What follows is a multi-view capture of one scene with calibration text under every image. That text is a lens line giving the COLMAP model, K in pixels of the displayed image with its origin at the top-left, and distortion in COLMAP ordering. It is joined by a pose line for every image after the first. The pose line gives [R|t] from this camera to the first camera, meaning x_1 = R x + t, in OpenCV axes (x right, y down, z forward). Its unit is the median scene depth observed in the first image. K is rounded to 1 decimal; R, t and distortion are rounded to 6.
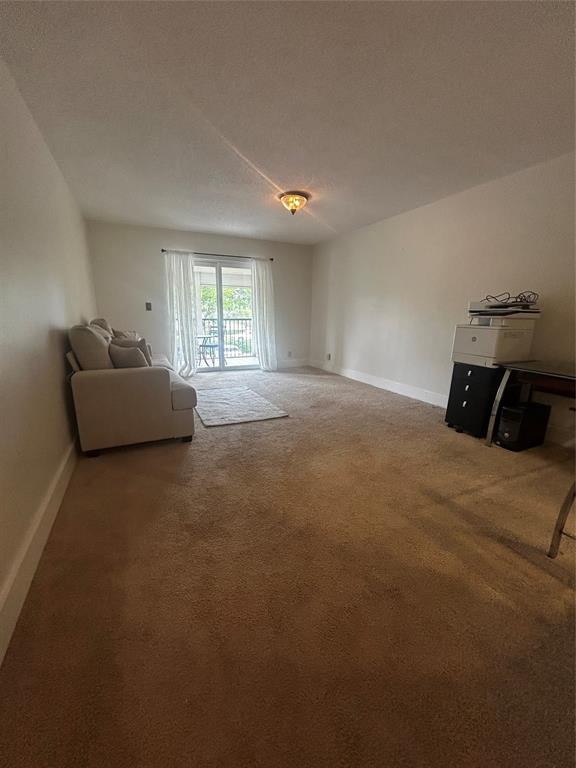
lens RADIAL K [[310.8, 0, 284.9], [0, 310.8, 387.3], [0, 0, 1]] dist [0.000619, -0.000021]
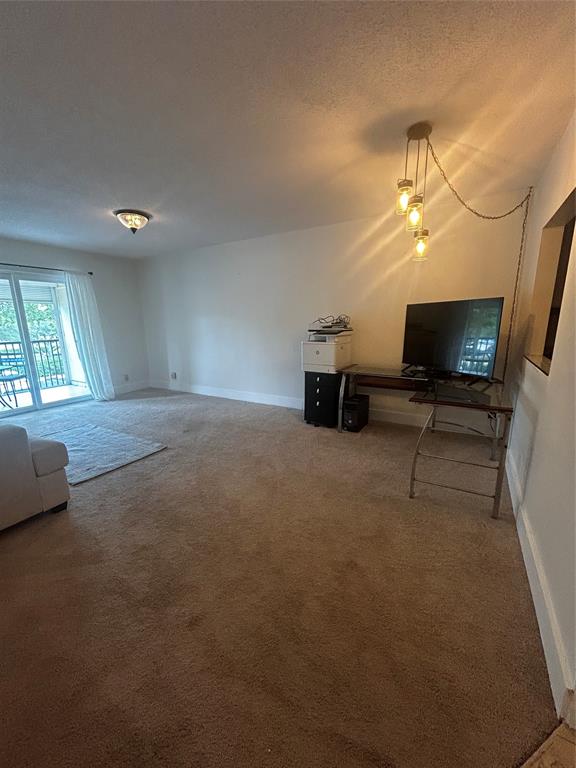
lens RADIAL K [[310.8, 0, 284.9], [0, 310.8, 387.3], [0, 0, 1]] dist [0.000619, -0.000021]
pose [[0.833960, -0.142585, 0.533086, -0.172302], [0.156531, 0.987485, 0.019246, -0.050329], [-0.529159, 0.067395, 0.845842, 0.001433]]
